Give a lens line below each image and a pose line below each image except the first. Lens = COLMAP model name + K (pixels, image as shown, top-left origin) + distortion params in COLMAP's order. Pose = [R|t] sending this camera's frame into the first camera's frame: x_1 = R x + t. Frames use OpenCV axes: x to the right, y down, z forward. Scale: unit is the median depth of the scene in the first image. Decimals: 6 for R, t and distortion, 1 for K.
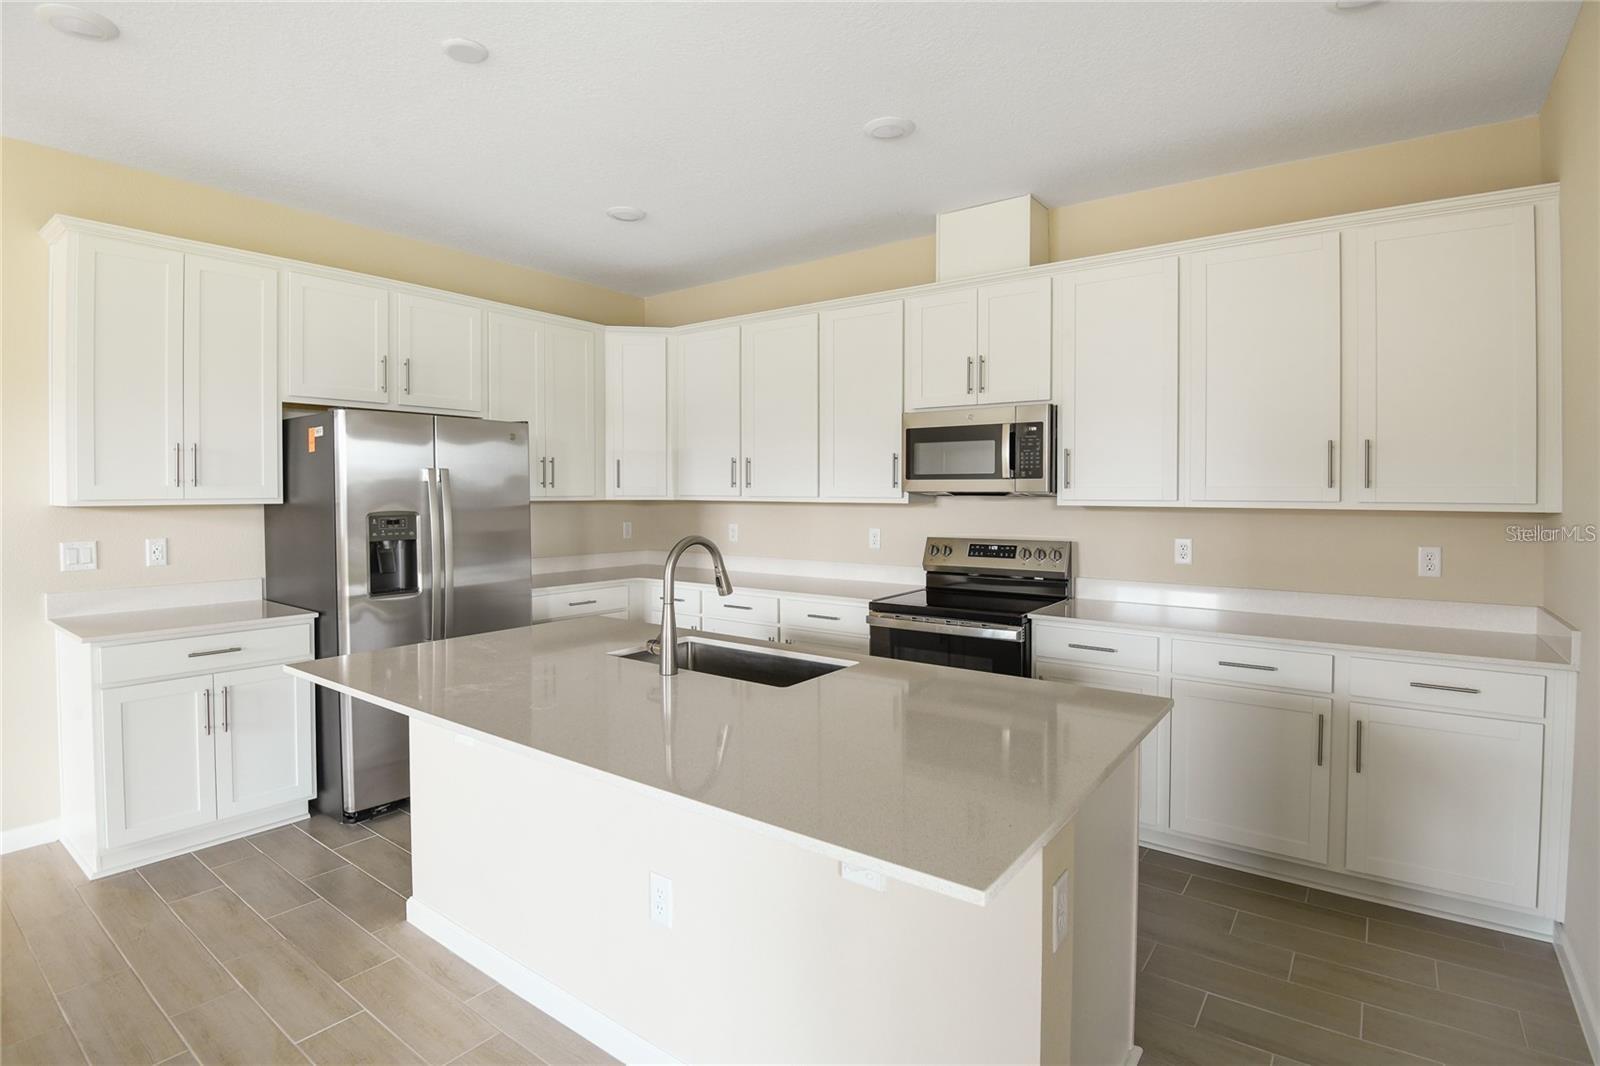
lens RADIAL K [[793.1, 0, 798.7], [0, 793.1, 507.4], [0, 0, 1]] dist [-0.053447, -0.000160]
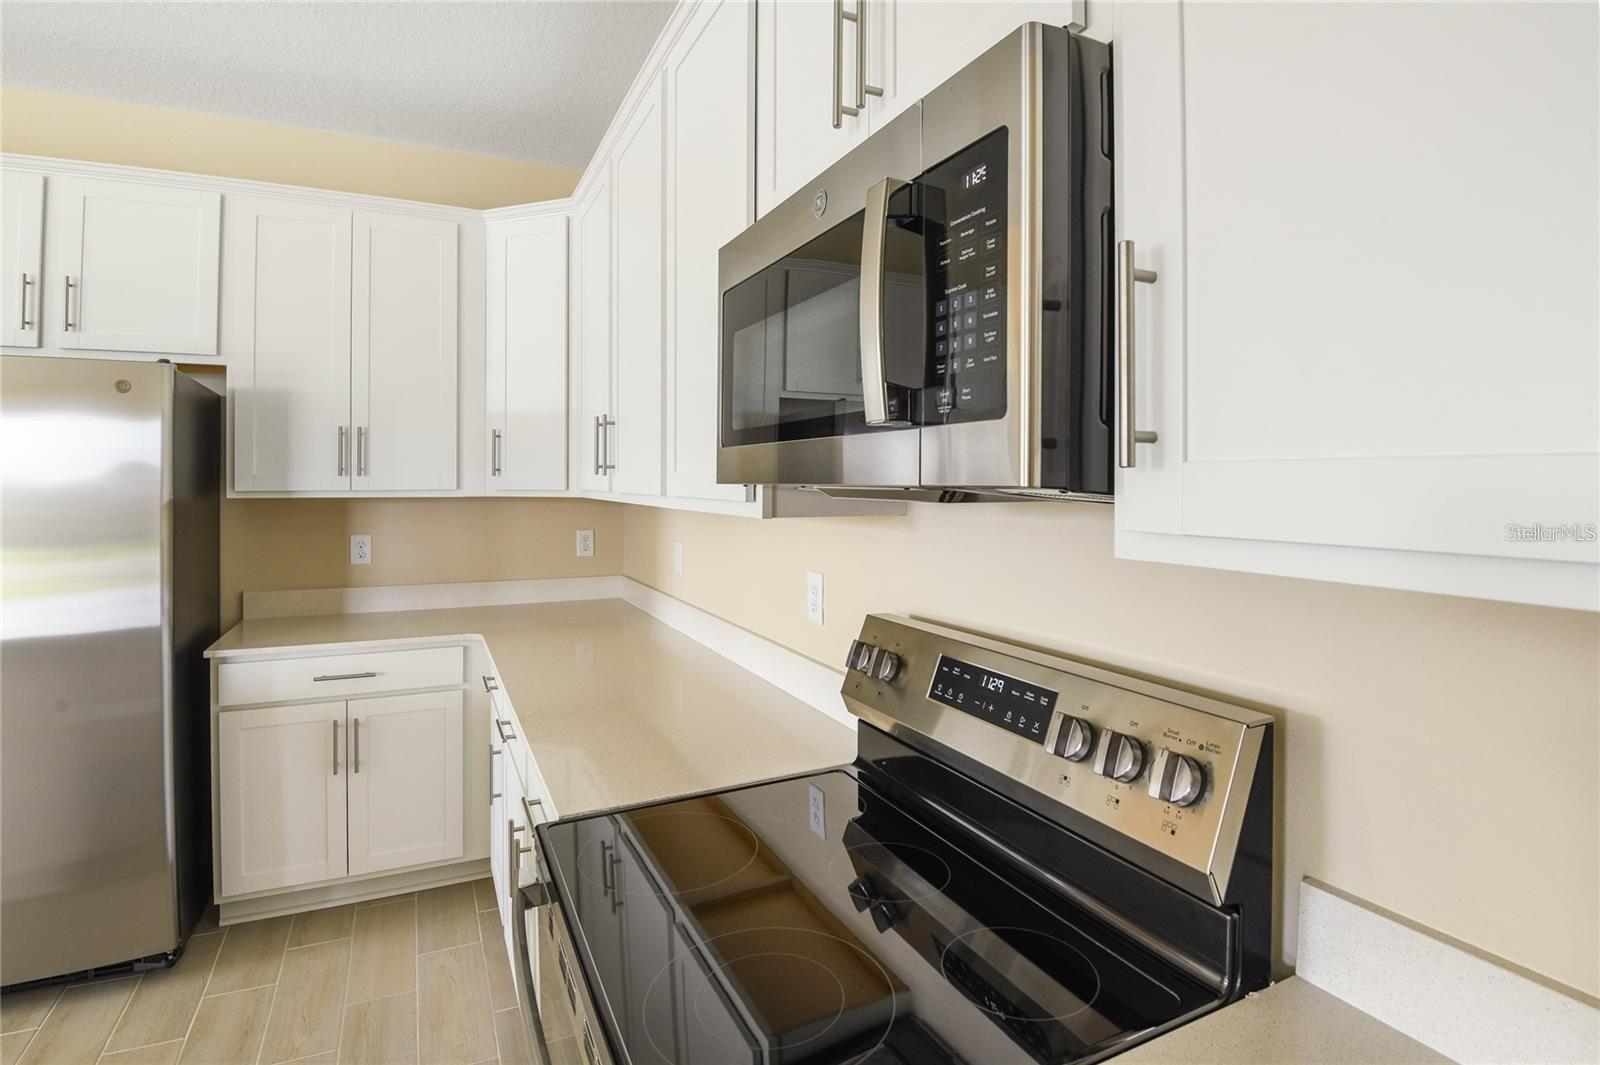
lens RADIAL K [[813.1, 0, 803.4], [0, 813.1, 491.7], [0, 0, 1]] dist [-0.014341, -0.000164]
pose [[0.889077, 0.004257, -0.457738, 0.327785], [-0.006955, 0.999967, -0.004209, -0.015916], [0.457705, 0.006926, 0.889077, 0.734764]]
